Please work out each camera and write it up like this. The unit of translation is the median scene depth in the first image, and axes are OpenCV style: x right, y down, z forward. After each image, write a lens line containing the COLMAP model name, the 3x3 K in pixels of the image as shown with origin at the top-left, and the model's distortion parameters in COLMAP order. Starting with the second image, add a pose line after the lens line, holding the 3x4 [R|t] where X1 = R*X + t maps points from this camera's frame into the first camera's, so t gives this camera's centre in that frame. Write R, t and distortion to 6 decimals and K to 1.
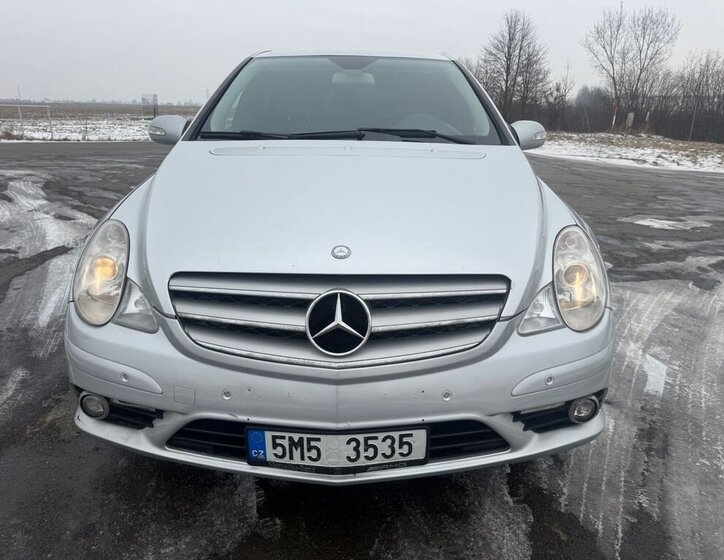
lens RADIAL K [[534.3, 0, 362.0], [0, 534.3, 280.0], [0, 0, 1]] dist [0.050542, -0.067317]
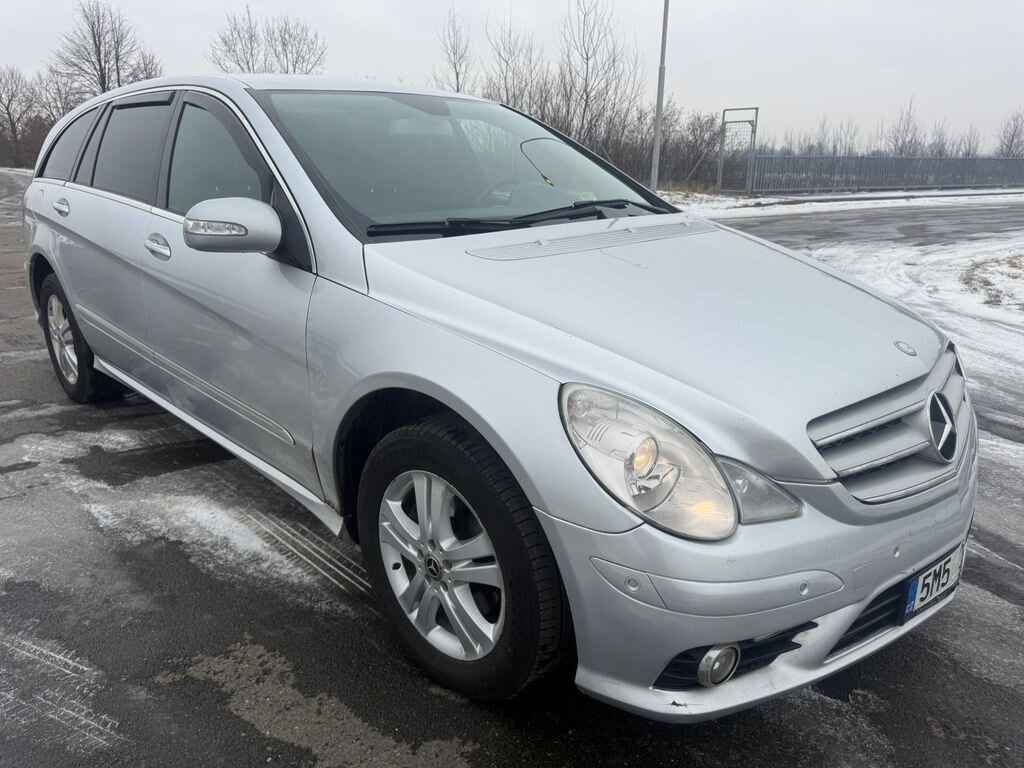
lens RADIAL K [[732.4, 0, 509.7], [0, 732.4, 387.8], [0, 0, 1]] dist [0.058534, -0.055134]
pose [[0.707844, -0.229528, 0.668037, -1.106623], [0.224260, 0.969829, 0.095596, -0.210284], [-0.669824, 0.082147, 0.737962, 0.460244]]
